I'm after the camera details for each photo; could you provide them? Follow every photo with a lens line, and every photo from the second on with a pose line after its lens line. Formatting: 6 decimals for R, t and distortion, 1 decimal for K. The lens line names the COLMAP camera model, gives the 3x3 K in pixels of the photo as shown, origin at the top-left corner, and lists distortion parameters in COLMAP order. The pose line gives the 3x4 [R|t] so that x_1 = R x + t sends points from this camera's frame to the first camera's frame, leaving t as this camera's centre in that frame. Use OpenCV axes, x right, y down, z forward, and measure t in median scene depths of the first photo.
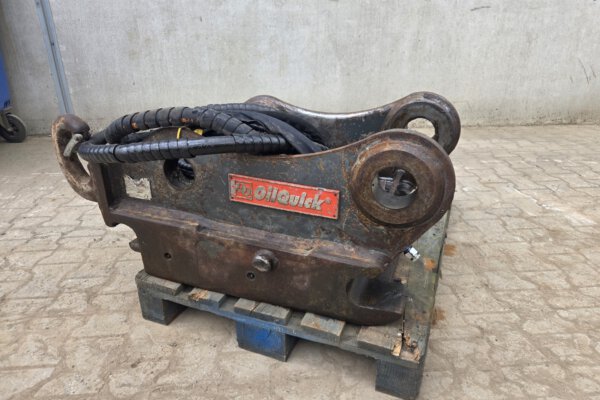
lens RADIAL K [[399.7, 0, 300.0], [0, 399.7, 200.0], [0, 0, 1]] dist [0.029138, -0.001646]
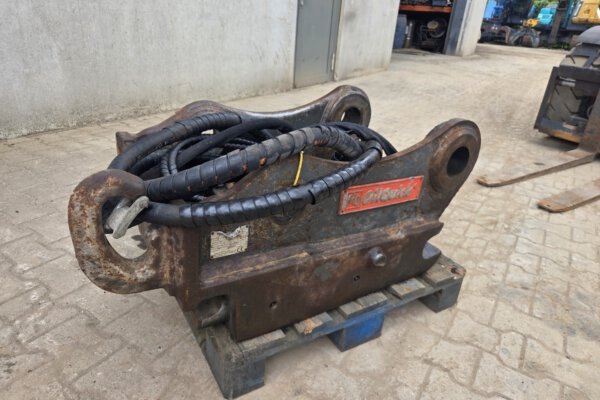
lens RADIAL K [[403.9, 0, 298.4], [0, 403.9, 210.6], [0, 0, 1]] dist [0.023444, -0.005803]
pose [[0.600691, -0.304940, 0.739042, -0.840910], [0.241573, 0.950422, 0.195809, -0.198435], [-0.762111, 0.060912, 0.644575, 0.383087]]
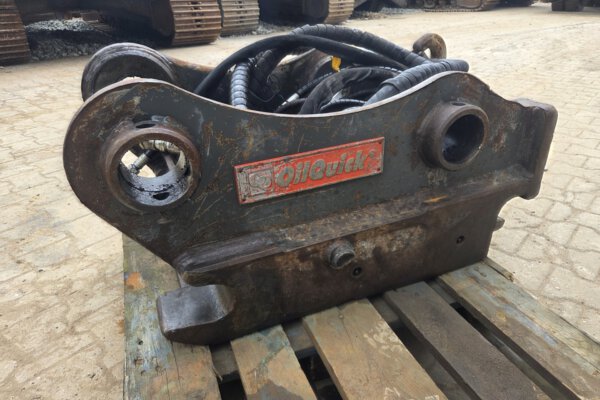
lens RADIAL K [[403.9, 0, 298.4], [0, 403.9, 210.6], [0, 0, 1]] dist [0.023444, -0.005803]
pose [[-0.727039, 0.343992, -0.594208, 0.534264], [-0.266533, 0.656168, 0.705977, -0.577808], [0.632751, 0.671649, -0.385375, 1.476388]]
